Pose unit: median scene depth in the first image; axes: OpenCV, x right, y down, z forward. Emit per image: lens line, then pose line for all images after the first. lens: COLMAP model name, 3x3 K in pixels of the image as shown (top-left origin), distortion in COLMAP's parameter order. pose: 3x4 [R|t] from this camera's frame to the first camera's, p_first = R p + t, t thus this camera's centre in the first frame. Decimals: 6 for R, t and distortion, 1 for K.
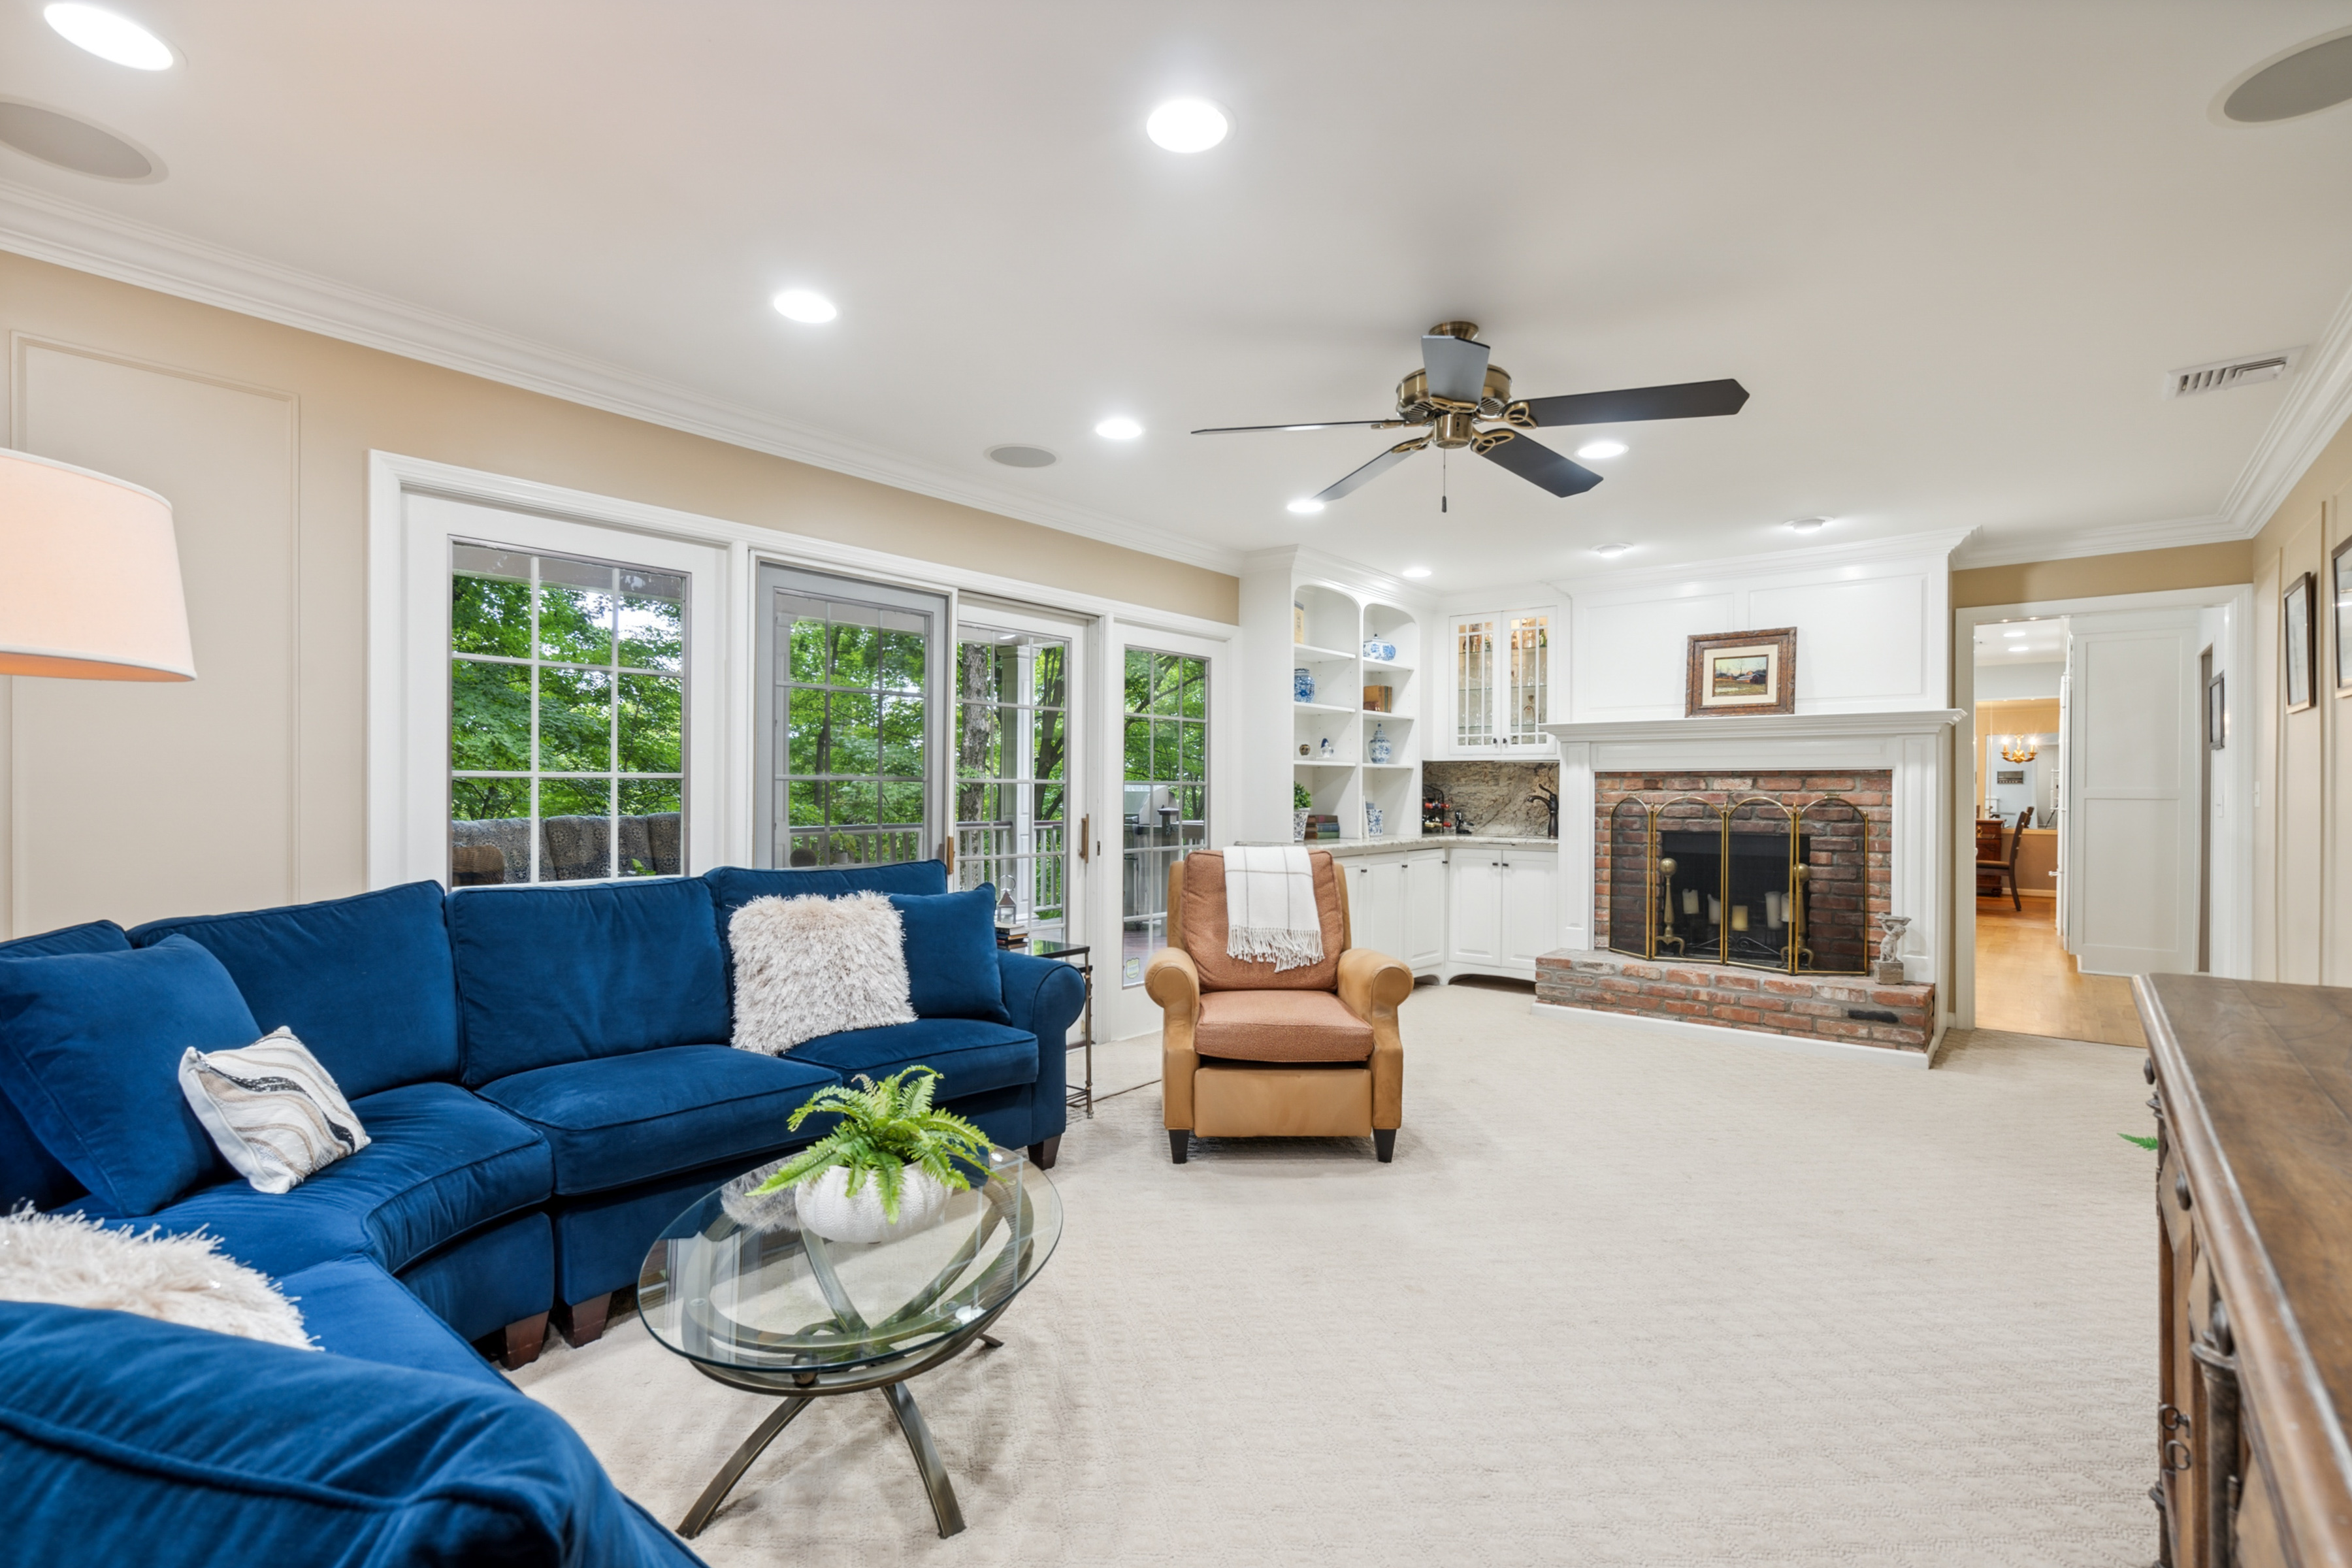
lens RADIAL K [[1093.1, 0, 1181.0], [0, 1093.1, 790.2], [0, 0, 1]] dist [0.006404, 0.000028]
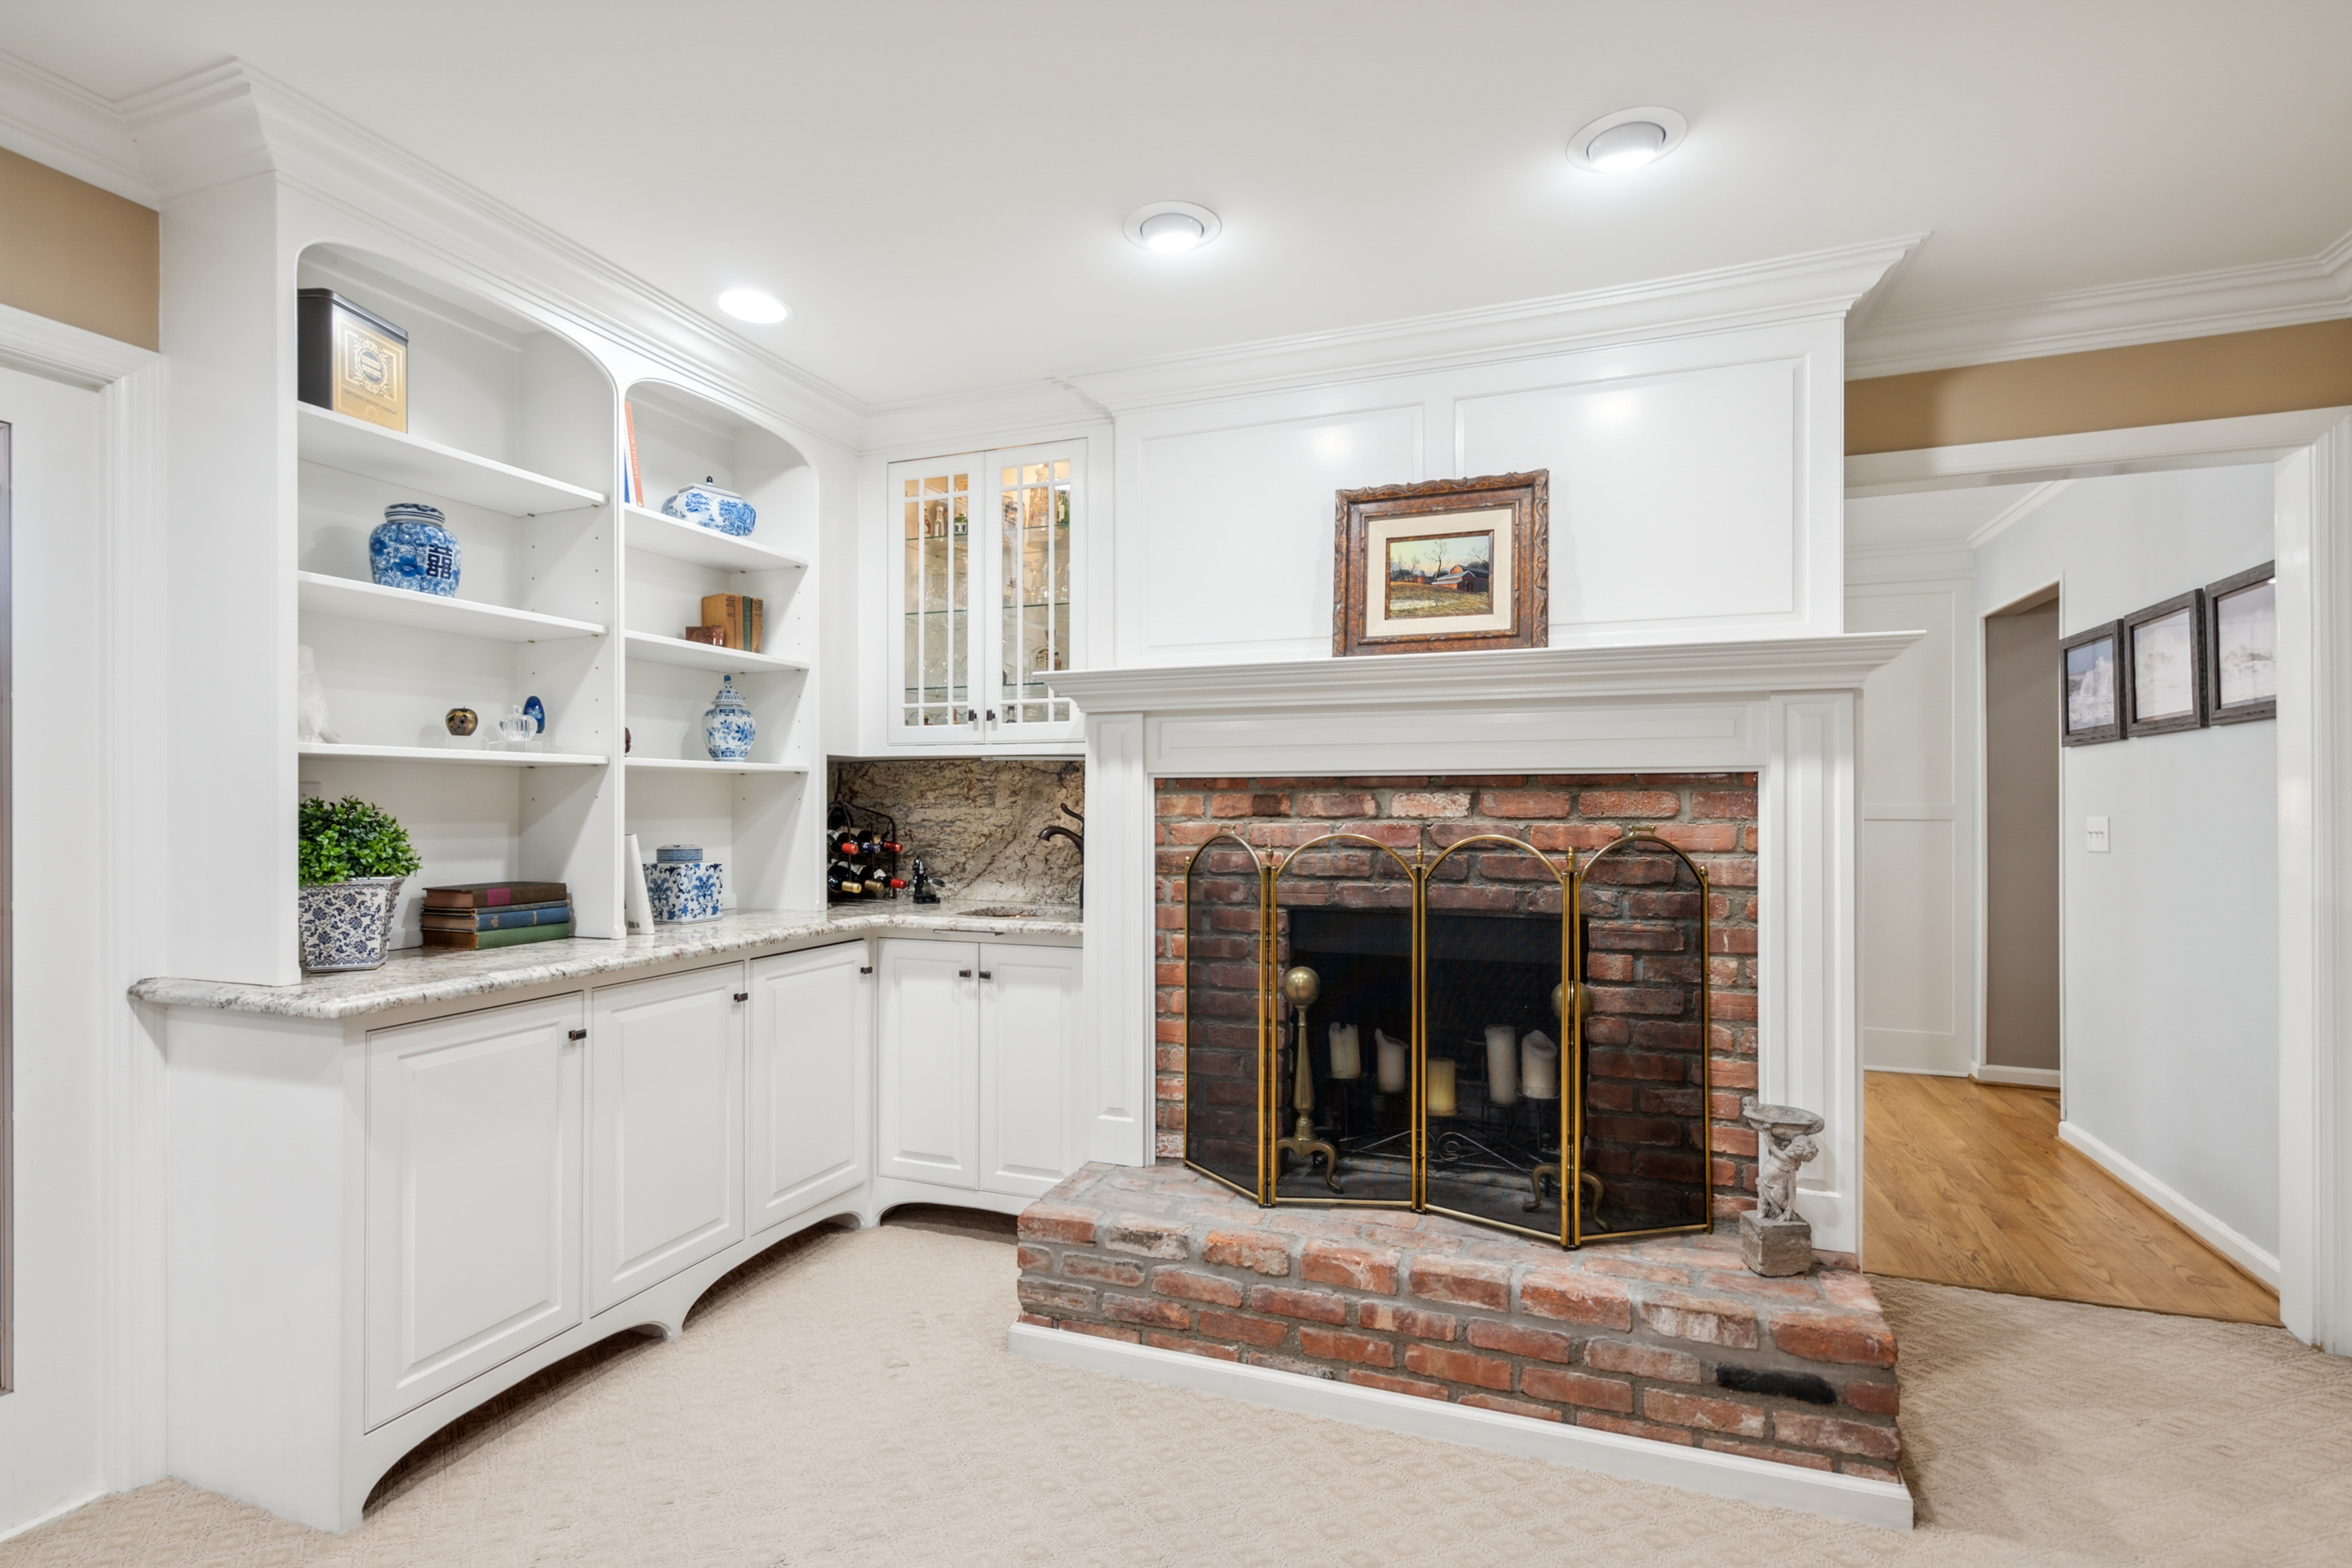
lens RADIAL K [[1093.1, 0, 1181.0], [0, 1093.1, 790.2], [0, 0, 1]] dist [0.006404, 0.000028]
pose [[0.949070, -0.001613, 0.315061, 0.253980], [0.005284, 0.999928, -0.010799, -0.006965], [-0.315021, 0.011914, 0.949010, 0.582562]]
